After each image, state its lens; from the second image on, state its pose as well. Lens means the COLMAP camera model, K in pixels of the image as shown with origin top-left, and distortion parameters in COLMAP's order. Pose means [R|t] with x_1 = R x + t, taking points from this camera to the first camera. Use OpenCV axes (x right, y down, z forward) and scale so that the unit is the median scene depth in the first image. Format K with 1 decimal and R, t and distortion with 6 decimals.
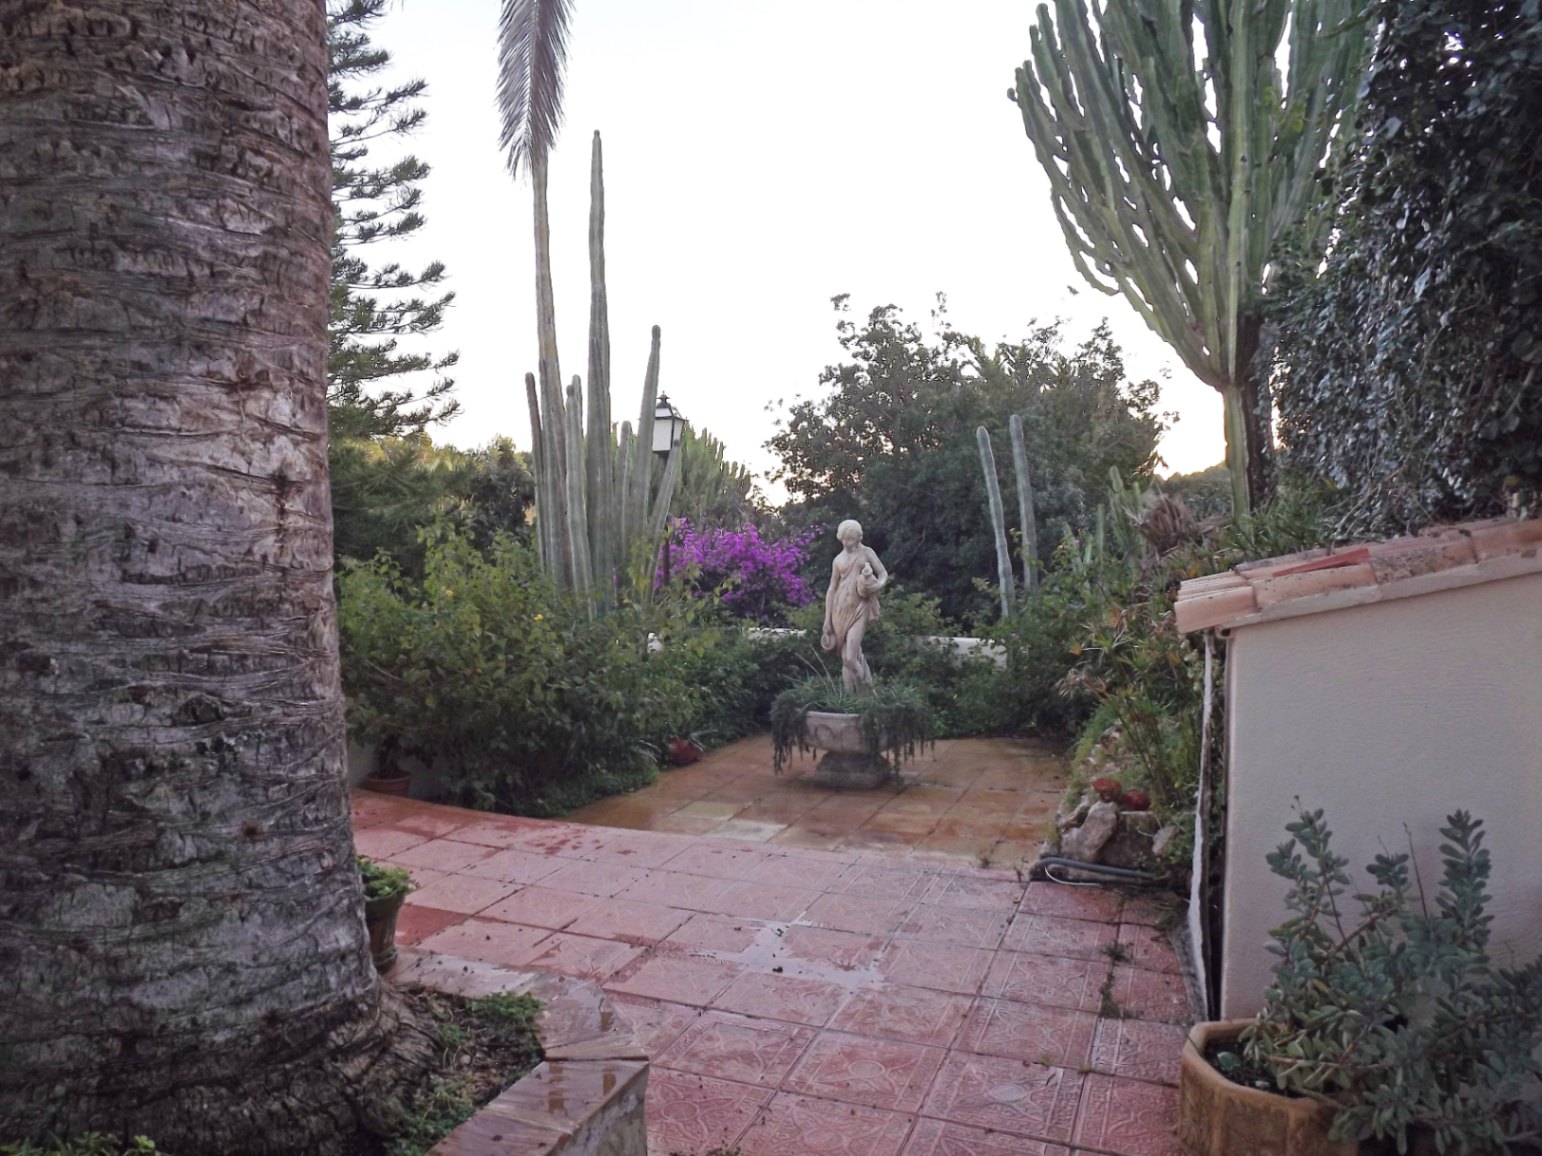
lens RADIAL K [[1110.6, 0, 769.8], [0, 1110.6, 578.8], [0, 0, 1]] dist [-0.071372, 0.018964]
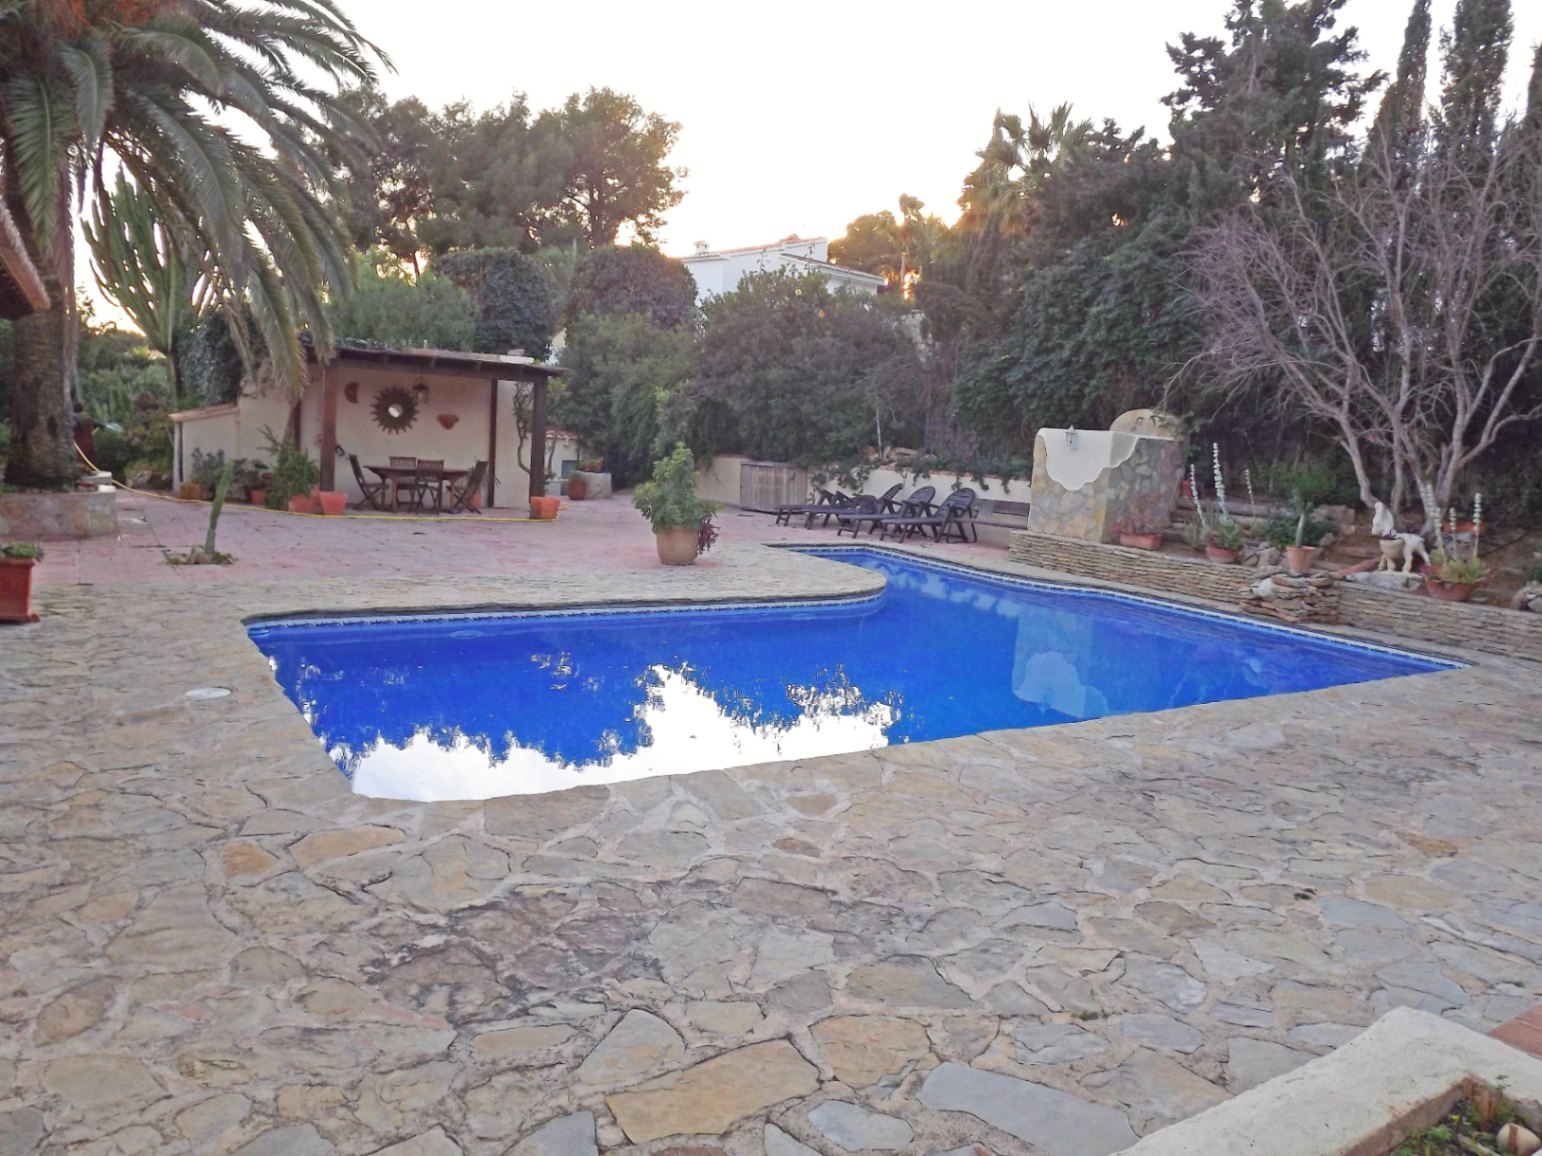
lens RADIAL K [[1110.6, 0, 770.6], [0, 1110.6, 581.0], [0, 0, 1]] dist [-0.071372, 0.018964]
pose [[0.593604, -0.075835, 0.801176, -1.656941], [-0.015740, 0.994266, 0.105774, 0.158122], [-0.804603, -0.075398, 0.589006, -3.410418]]
